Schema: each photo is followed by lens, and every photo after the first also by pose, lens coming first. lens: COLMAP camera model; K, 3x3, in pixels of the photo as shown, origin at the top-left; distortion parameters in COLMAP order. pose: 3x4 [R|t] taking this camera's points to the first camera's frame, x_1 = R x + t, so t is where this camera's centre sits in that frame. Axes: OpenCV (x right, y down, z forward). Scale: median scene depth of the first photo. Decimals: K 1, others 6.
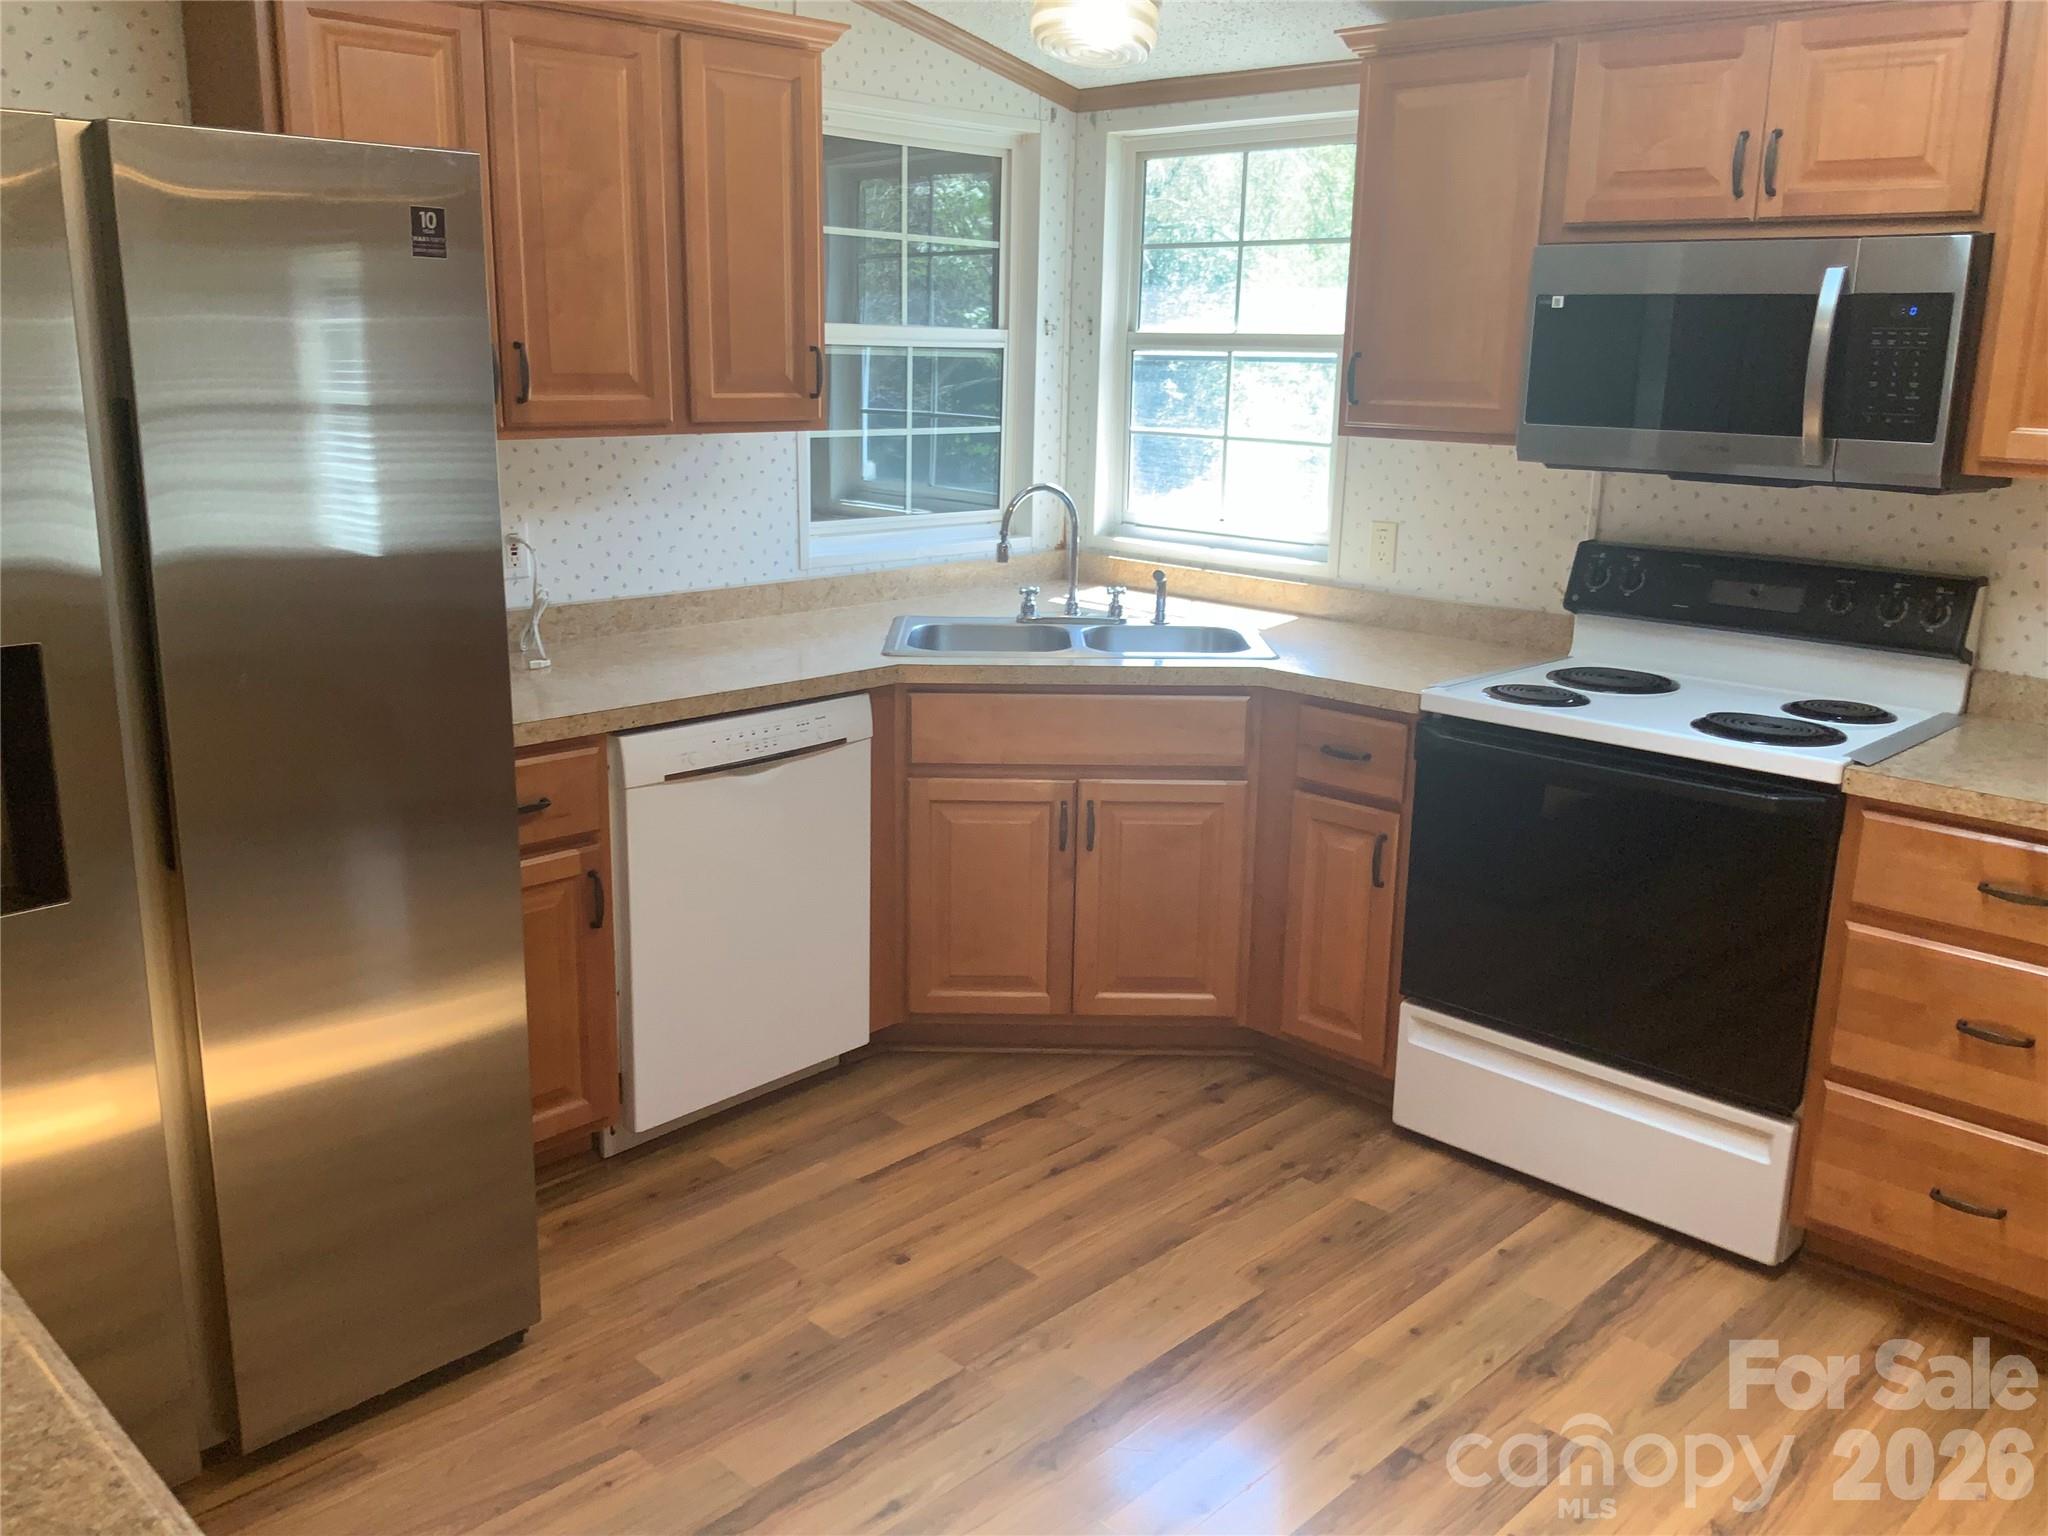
lens RADIAL K [[1689.3, 0, 1024.5], [0, 1689.3, 771.1], [0, 0, 1]] dist [0.070656, -0.129254]
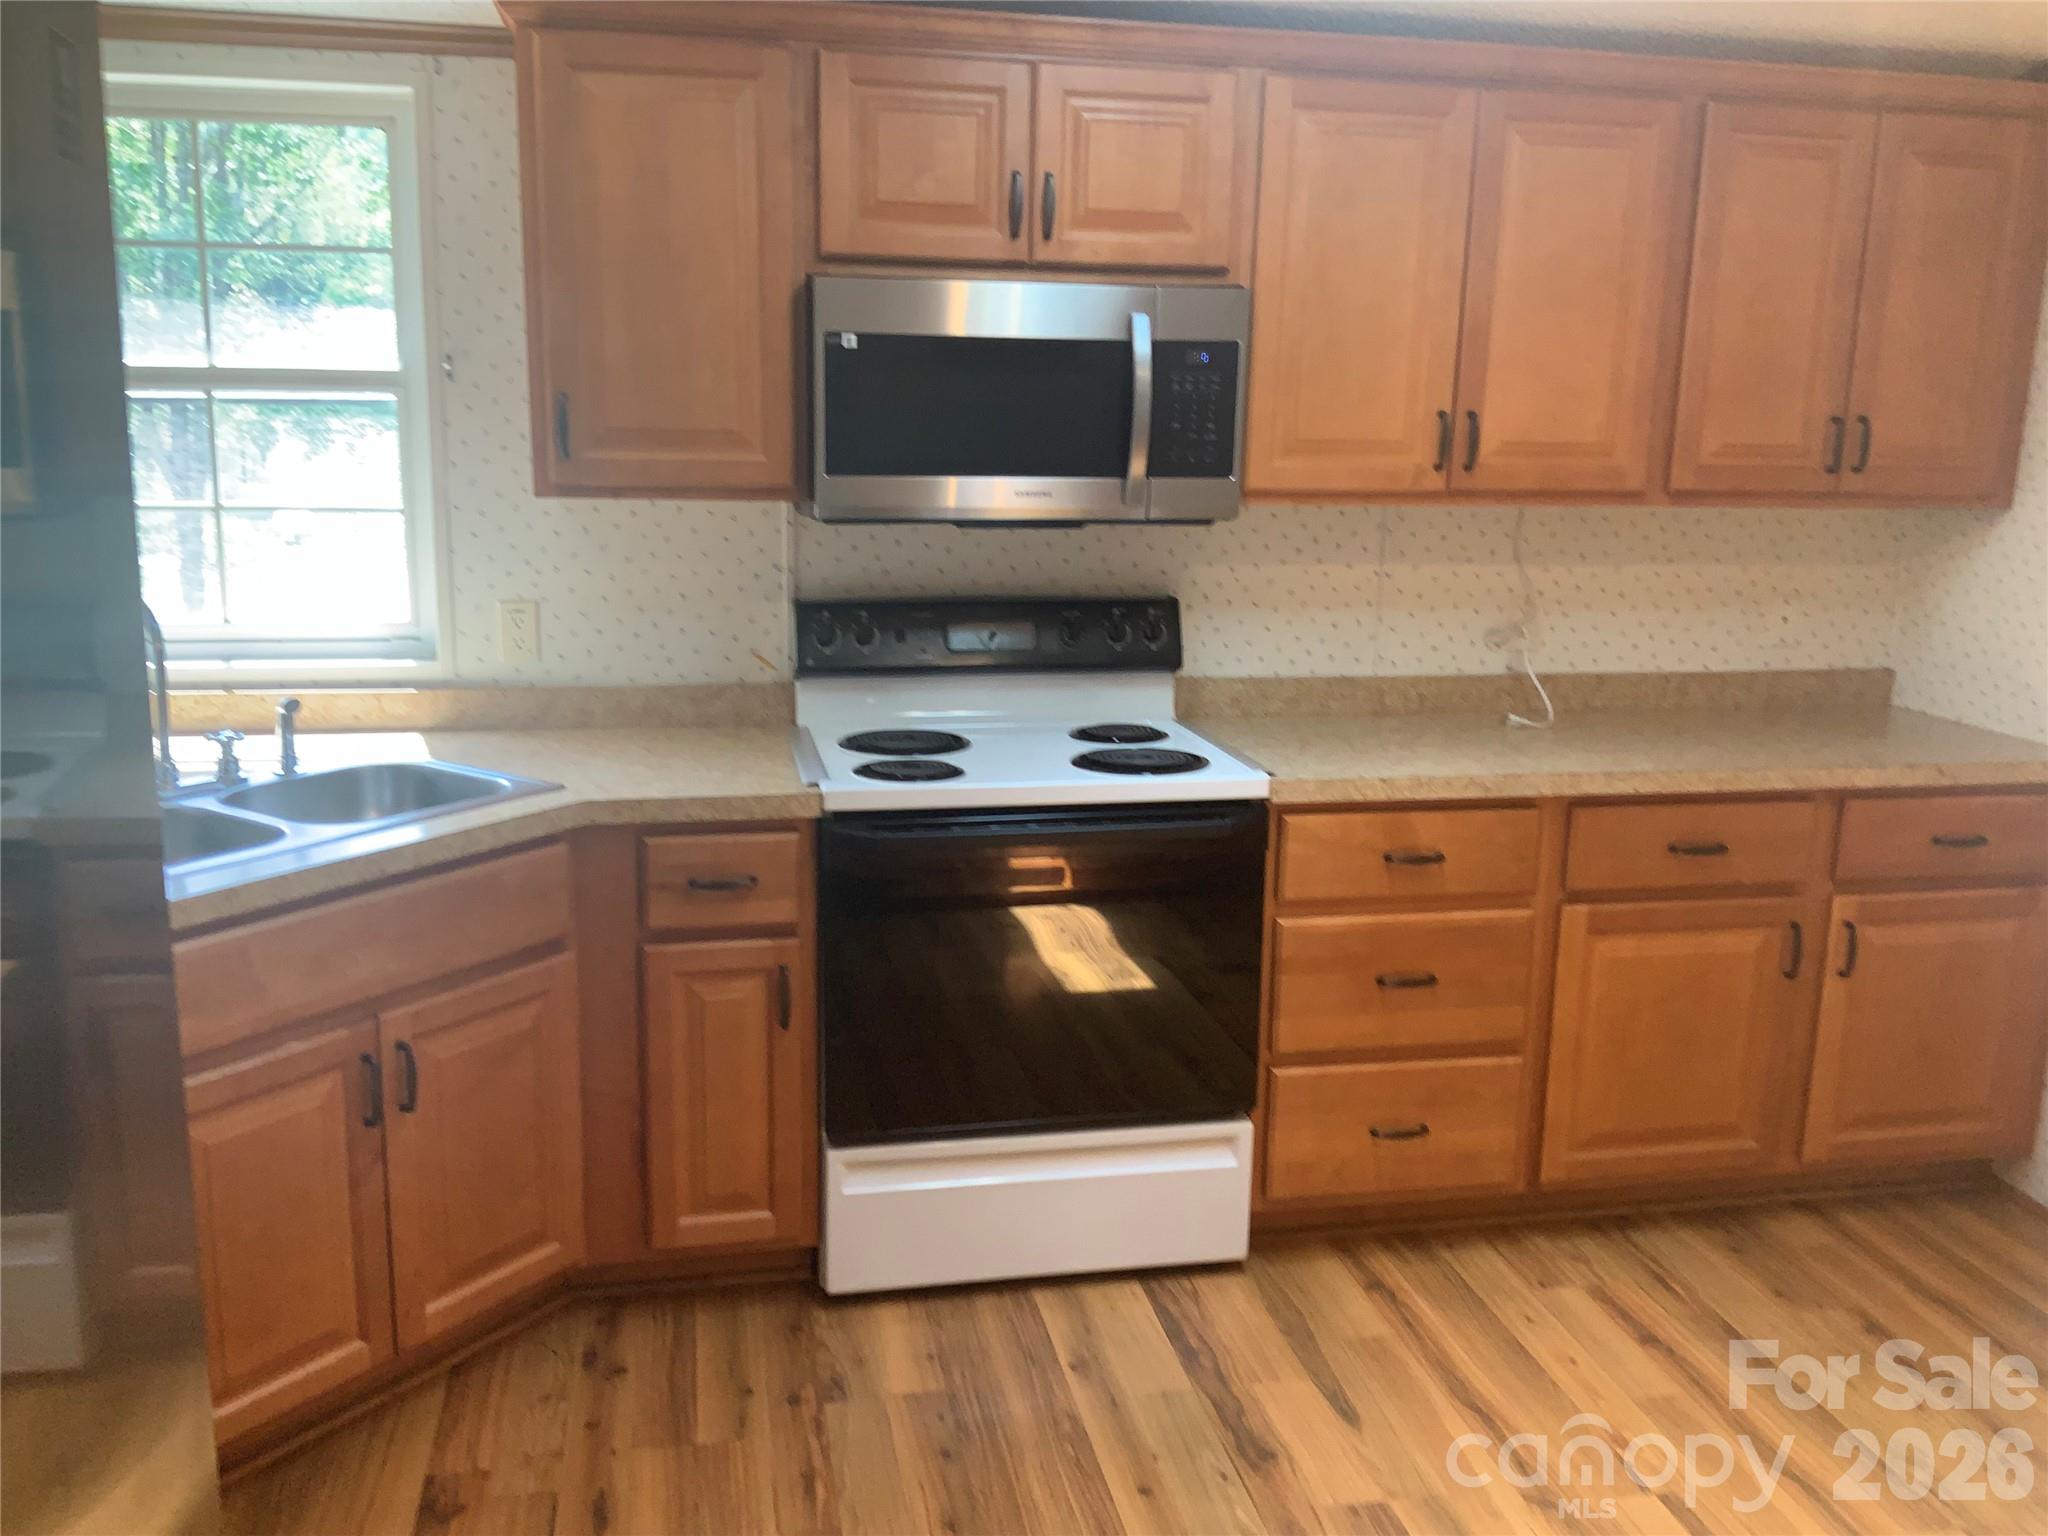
lens RADIAL K [[1689.3, 0, 1029.1], [0, 1689.3, 766.7], [0, 0, 1]] dist [0.070656, -0.129254]
pose [[0.565513, -0.177502, 0.805412, -0.379827], [0.198247, 0.977189, 0.076161, -0.099899], [-0.800558, 0.116601, 0.587802, 0.404357]]
